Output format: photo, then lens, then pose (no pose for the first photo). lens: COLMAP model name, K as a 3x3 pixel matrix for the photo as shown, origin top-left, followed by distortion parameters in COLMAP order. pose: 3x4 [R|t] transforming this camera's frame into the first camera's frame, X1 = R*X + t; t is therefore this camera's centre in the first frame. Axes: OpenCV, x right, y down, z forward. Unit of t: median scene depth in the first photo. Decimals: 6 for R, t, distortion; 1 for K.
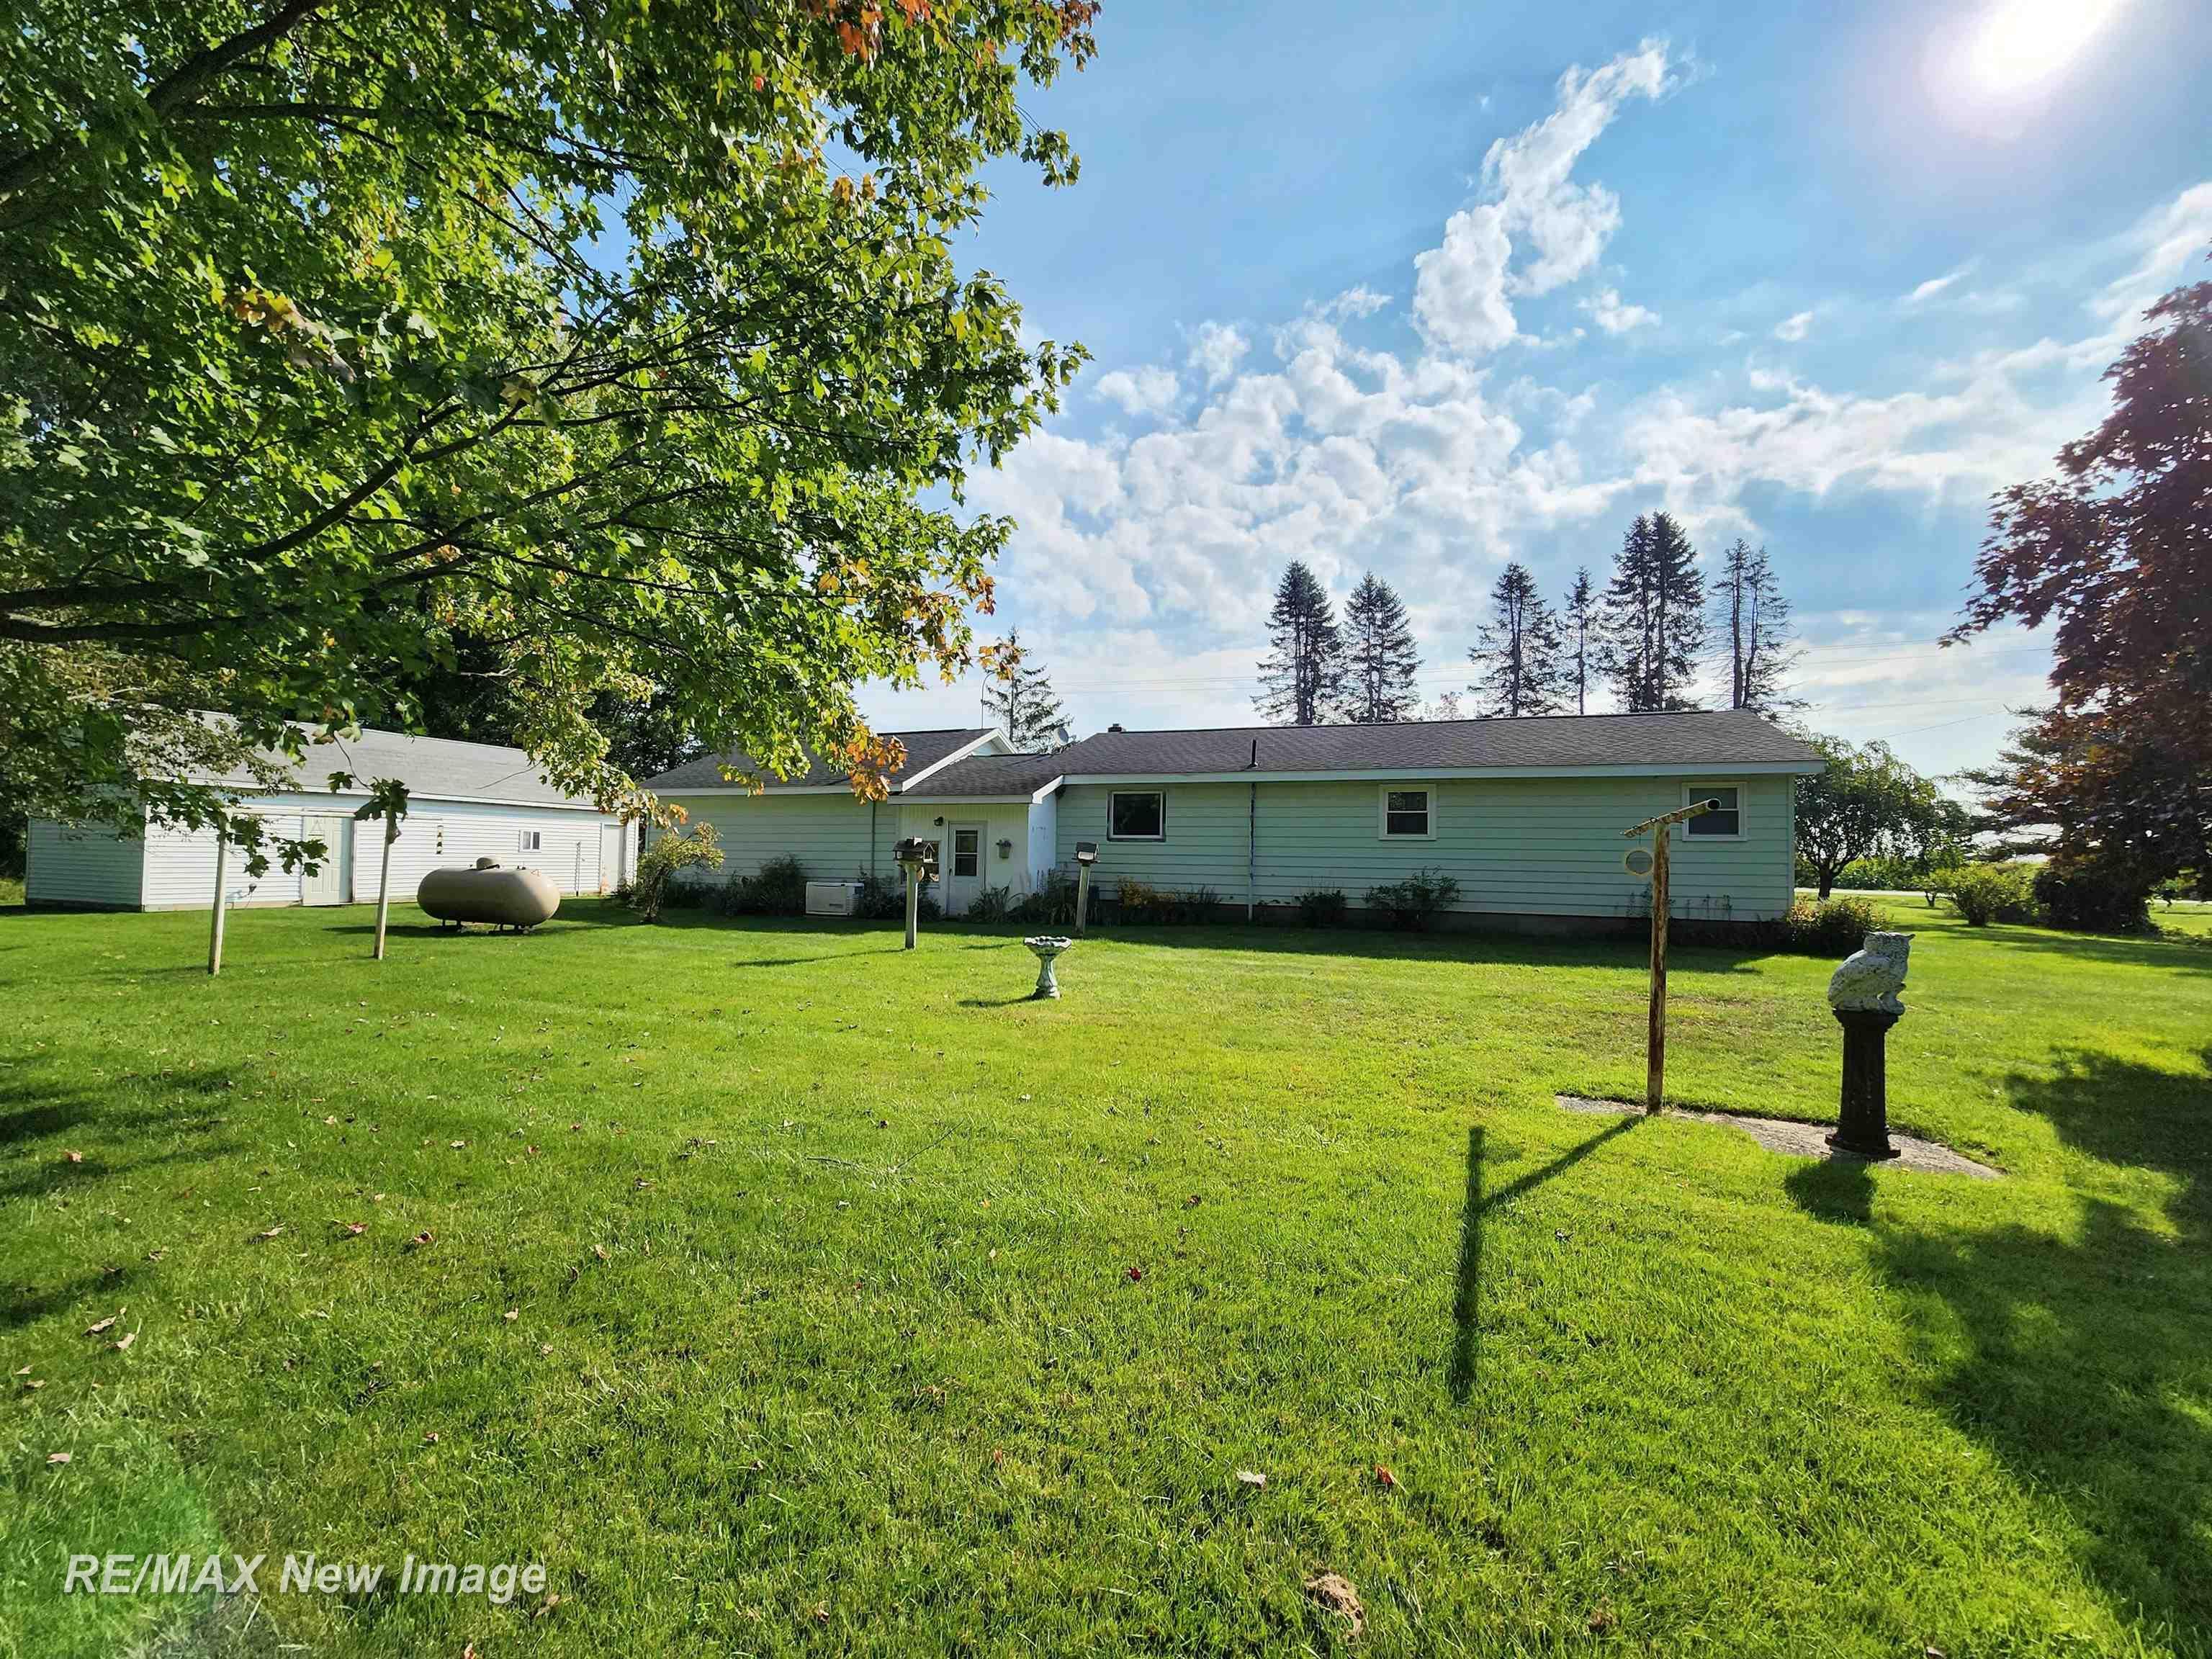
lens RADIAL K [[906.7, 0, 1104.2], [0, 906.7, 825.3], [0, 0, 1]] dist [-0.001395, -0.001611]
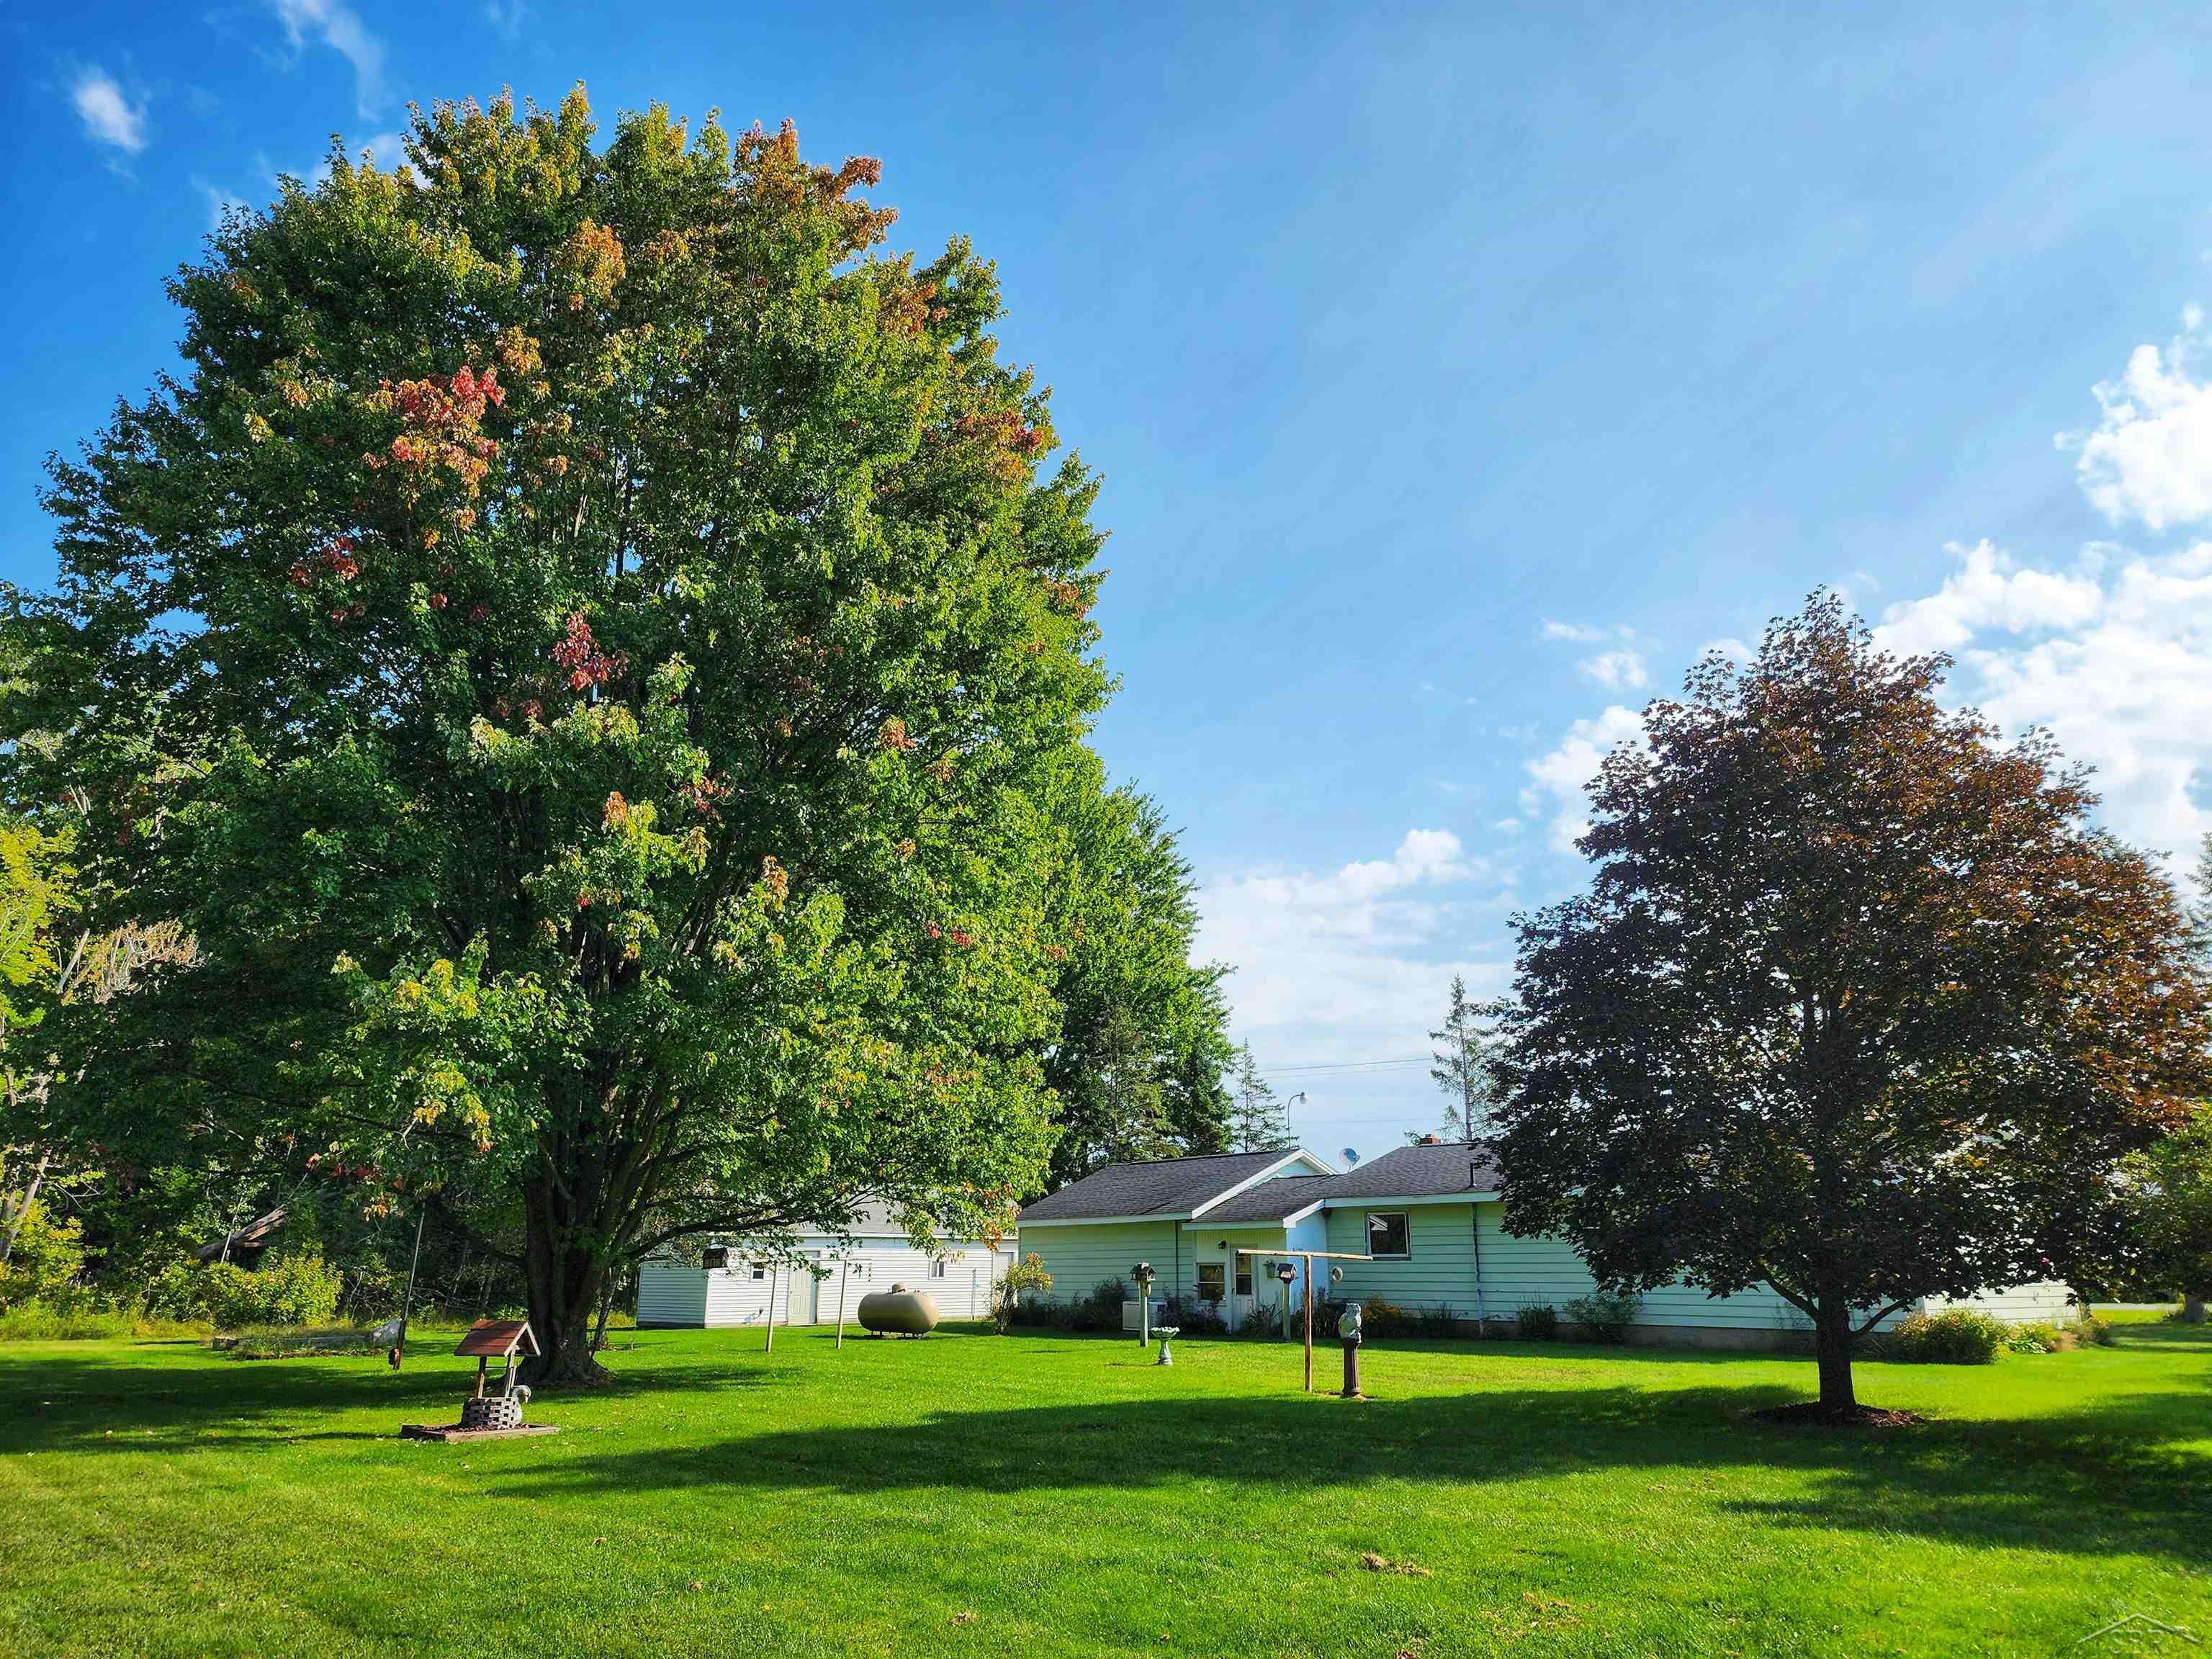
lens RADIAL K [[1494.1, 0, 1106.0], [0, 1494.1, 829.5], [0, 0, 1]] dist [0.077591, -0.072564]
pose [[0.880865, -0.151618, -0.448429, 0.637697], [0.033197, 0.964771, -0.260989, -0.020801], [0.472202, 0.215009, 0.854866, -0.839486]]
